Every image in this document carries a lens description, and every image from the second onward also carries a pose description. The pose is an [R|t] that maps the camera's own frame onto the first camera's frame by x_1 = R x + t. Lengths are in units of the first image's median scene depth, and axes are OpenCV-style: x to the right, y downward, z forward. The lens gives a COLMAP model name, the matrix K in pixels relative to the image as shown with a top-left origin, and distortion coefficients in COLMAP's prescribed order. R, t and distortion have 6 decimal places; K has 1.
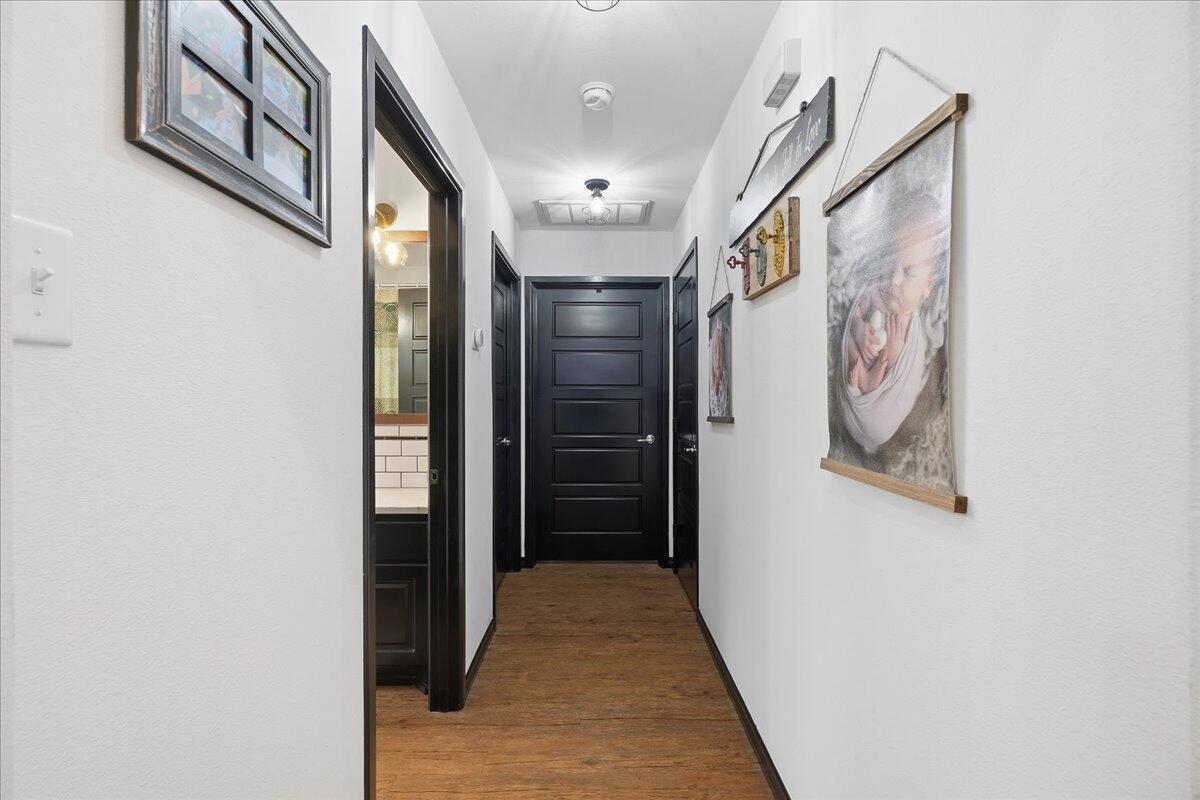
lens RADIAL K [[536.8, 0, 597.1], [0, 536.8, 394.5], [0, 0, 1]] dist [-0.002138, -0.000137]
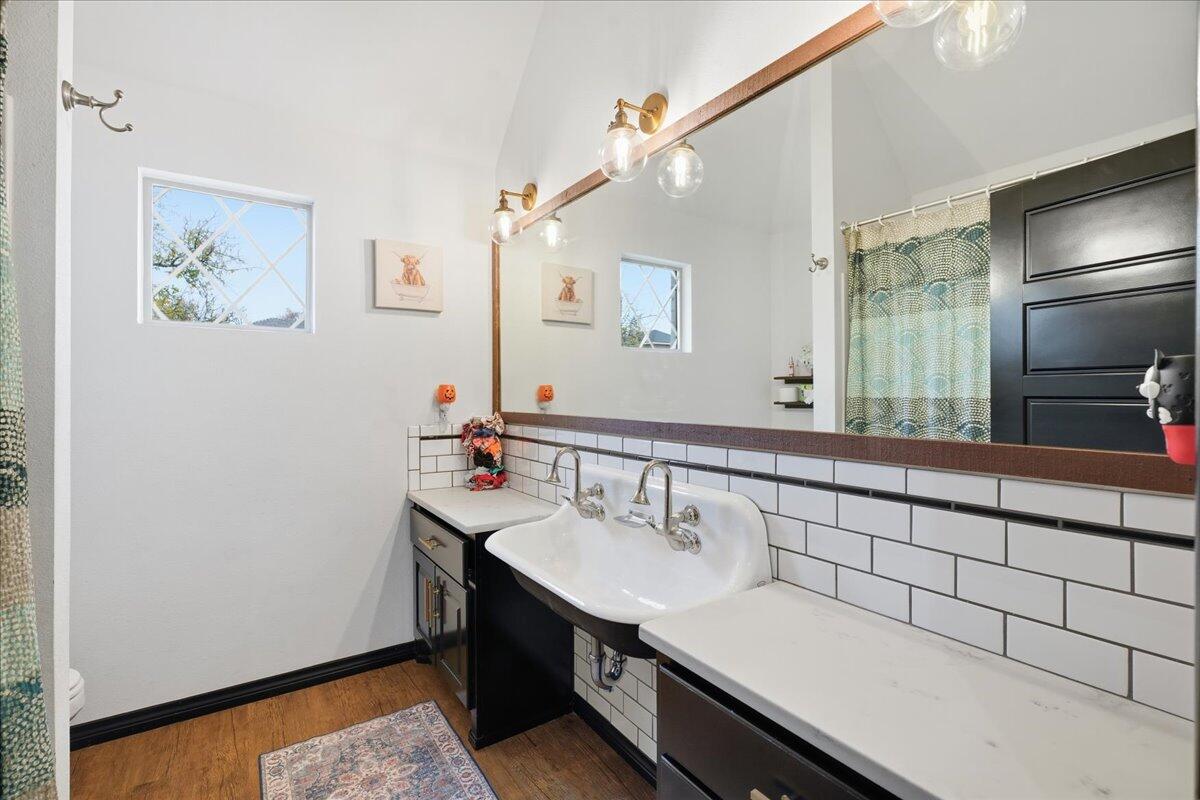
lens RADIAL K [[536.8, 0, 597.1], [0, 536.8, 394.5], [0, 0, 1]] dist [-0.002138, -0.000137]
pose [[0.551607, -0.000635, -0.834104, -0.142618], [0.001368, 0.999999, 0.000143, 0.002310], [0.834103, -0.001220, 0.551608, 0.382831]]
